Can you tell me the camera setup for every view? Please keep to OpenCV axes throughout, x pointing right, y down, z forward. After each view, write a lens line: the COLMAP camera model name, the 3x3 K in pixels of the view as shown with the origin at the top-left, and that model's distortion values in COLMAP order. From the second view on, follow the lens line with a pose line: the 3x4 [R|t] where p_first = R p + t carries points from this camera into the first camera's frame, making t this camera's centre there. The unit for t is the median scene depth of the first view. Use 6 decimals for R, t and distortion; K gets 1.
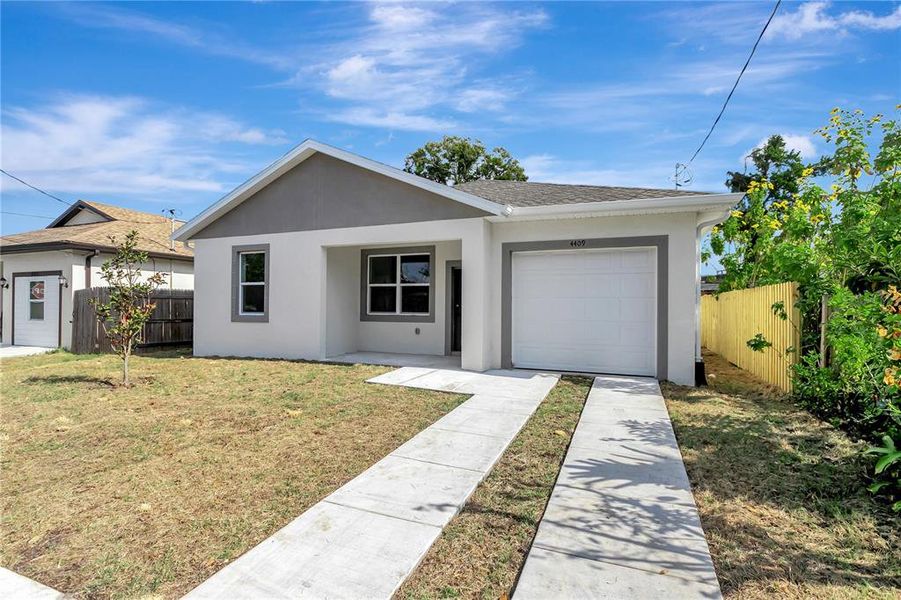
lens RADIAL K [[421.3, 0, 450.5], [0, 421.3, 300.0], [0, 0, 1]] dist [-0.001047, -0.000110]
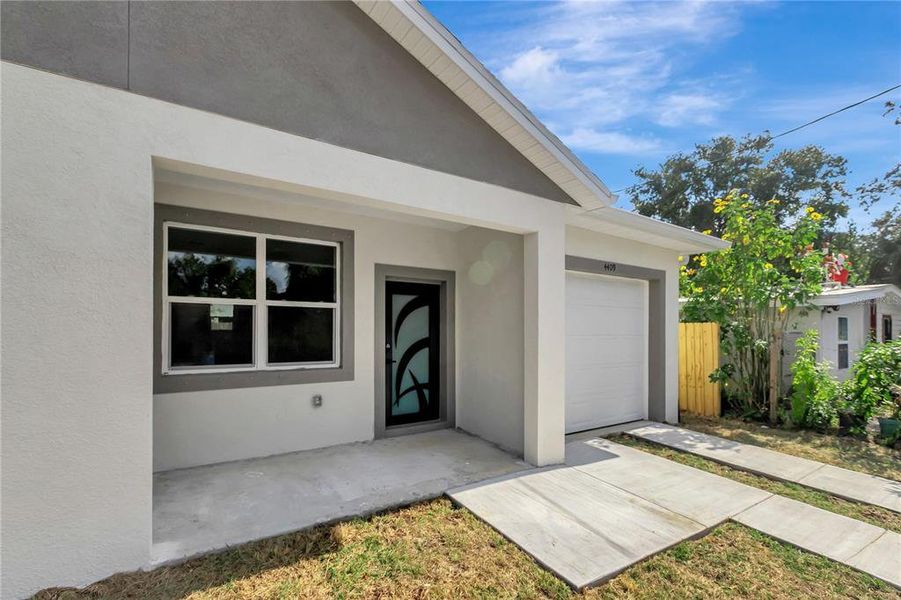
lens RADIAL K [[412.0, 0, 448.1], [0, 412.0, 326.8], [0, 0, 1]] dist [-0.000728, -0.000014]
pose [[0.573137, 0.004498, 0.819447, -0.379130], [-0.016812, 0.999839, 0.006270, -0.016823], [-0.819287, -0.017370, 0.573120, 0.604541]]
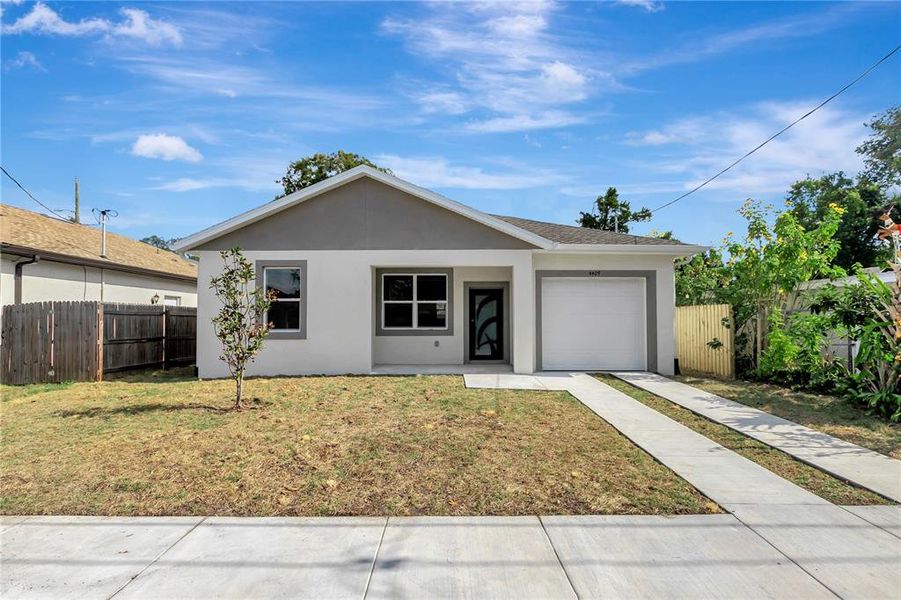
lens RADIAL K [[411.7, 0, 450.5], [0, 411.7, 300.0], [0, 0, 1]] dist [-0.010418, -0.000401]
pose [[0.933926, 0.009117, 0.357350, -0.432457], [0.001566, 0.999561, -0.029595, -0.009317], [-0.357463, 0.028199, 0.933502, -0.031052]]
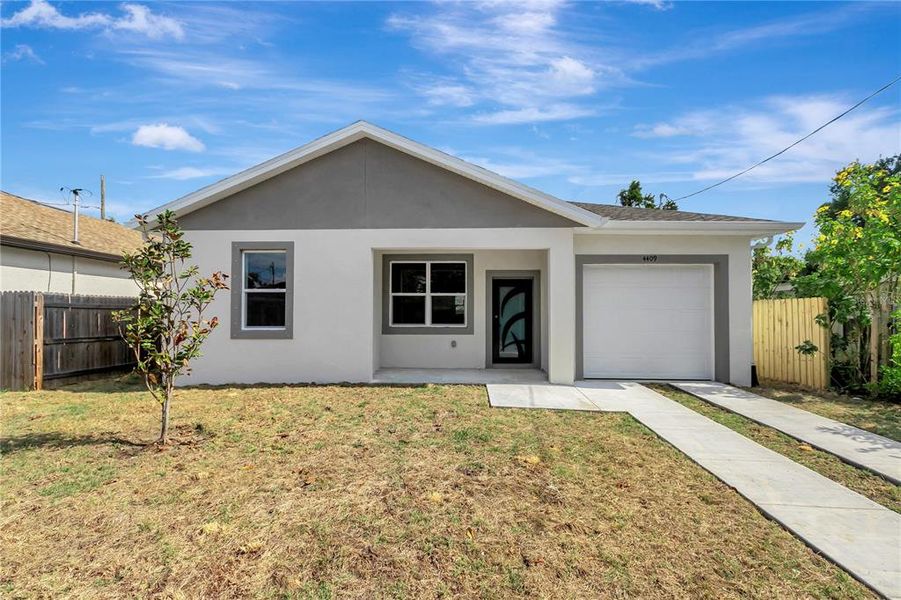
lens RADIAL K [[388.0, 0, 444.3], [0, 388.0, 303.4], [0, 0, 1]] dist [0.001840, 0.000244]
pose [[0.941487, 0.006357, 0.336991, -0.389046], [-0.002386, 0.999923, -0.012197, -0.006030], [-0.337042, 0.010680, 0.941429, 0.191416]]
